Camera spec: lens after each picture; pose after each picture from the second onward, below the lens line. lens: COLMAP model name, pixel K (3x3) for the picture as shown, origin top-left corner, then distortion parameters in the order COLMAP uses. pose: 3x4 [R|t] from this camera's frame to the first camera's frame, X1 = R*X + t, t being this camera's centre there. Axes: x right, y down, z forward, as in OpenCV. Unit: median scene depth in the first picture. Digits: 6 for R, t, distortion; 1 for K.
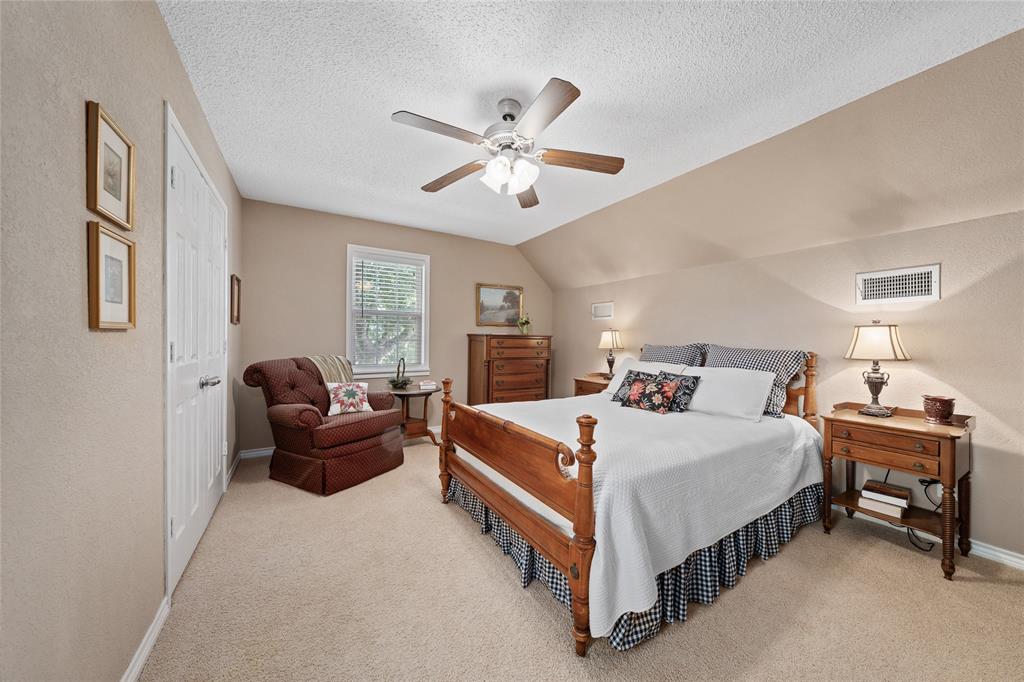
lens RADIAL K [[349.4, 0, 513.1], [0, 349.4, 338.3], [0, 0, 1]] dist [-0.001054, -0.000152]
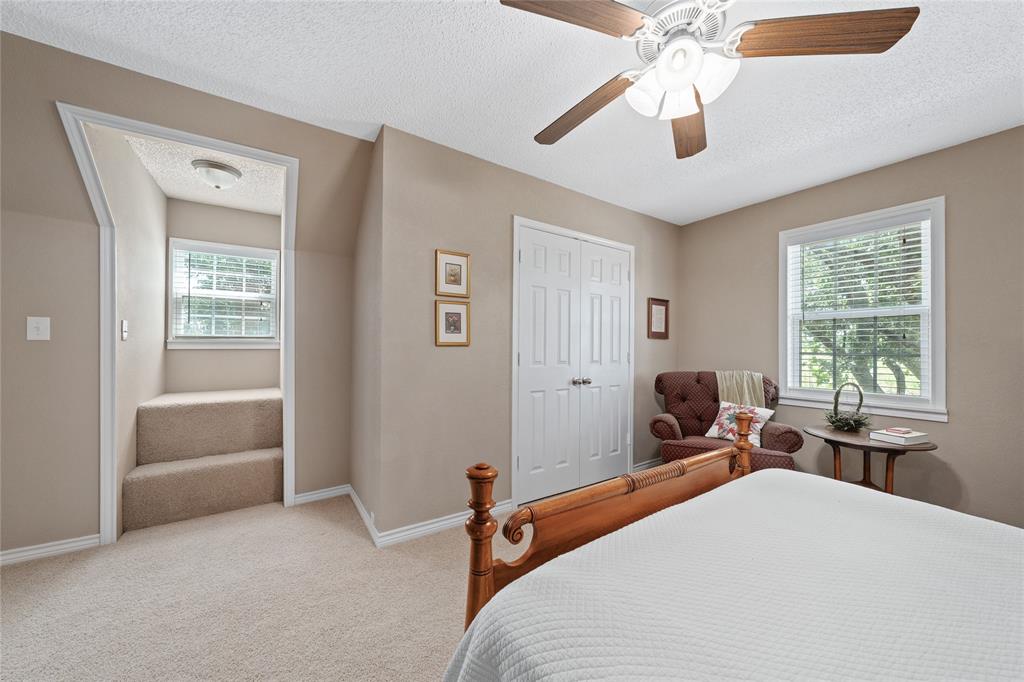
lens RADIAL K [[358.3, 0, 515.0], [0, 358.3, 343.7], [0, 0, 1]] dist [-0.000787, -0.000054]
pose [[0.054117, -0.013849, -0.998439, 0.398240], [-0.004107, 0.999892, -0.014092, -0.004275], [0.998526, 0.004863, 0.054055, 0.476498]]
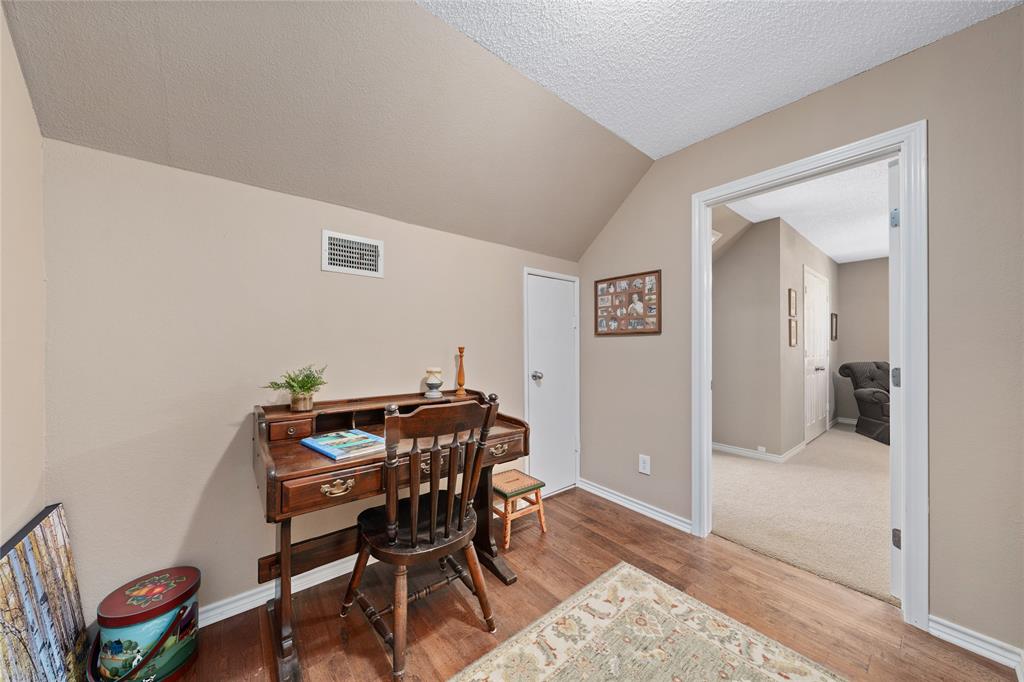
lens RADIAL K [[349.4, 0, 513.1], [0, 349.4, 338.3], [0, 0, 1]] dist [-0.001054, -0.000152]
pose [[0.136159, -0.016108, -0.990556, 0.753834], [-0.009271, 0.999803, -0.017533, -0.005474], [0.990644, 0.011571, 0.135983, -0.873720]]
